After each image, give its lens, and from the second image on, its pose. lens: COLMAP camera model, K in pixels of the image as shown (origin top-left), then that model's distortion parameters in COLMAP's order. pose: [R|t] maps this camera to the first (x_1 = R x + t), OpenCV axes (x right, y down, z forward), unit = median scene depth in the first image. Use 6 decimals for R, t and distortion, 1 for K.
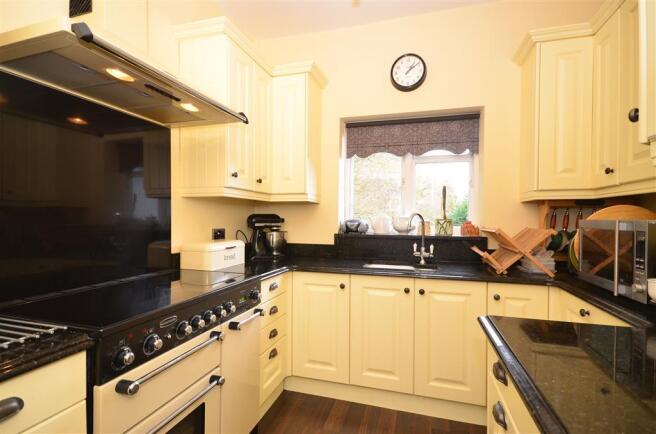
lens RADIAL K [[321.2, 0, 329.3], [0, 321.2, 220.7], [0, 0, 1]] dist [0.022166, 0.000159]
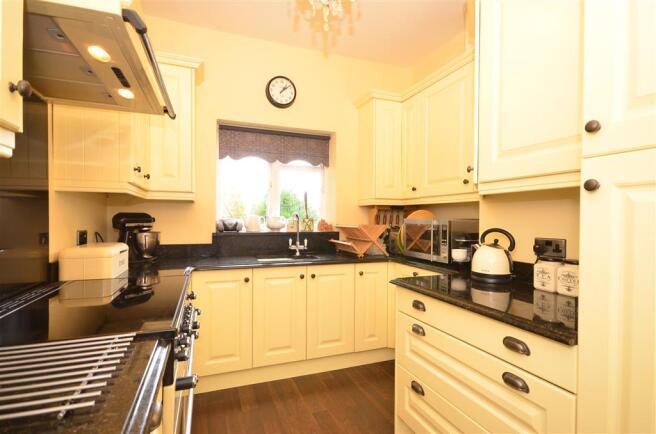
lens RADIAL K [[321.2, 0, 329.3], [0, 321.2, 220.7], [0, 0, 1]] dist [0.022166, 0.000159]
pose [[0.799865, -0.006384, 0.600146, -0.332967], [0.004046, 0.999978, 0.005245, -0.001441], [-0.600167, -0.001767, 0.799873, -0.033353]]
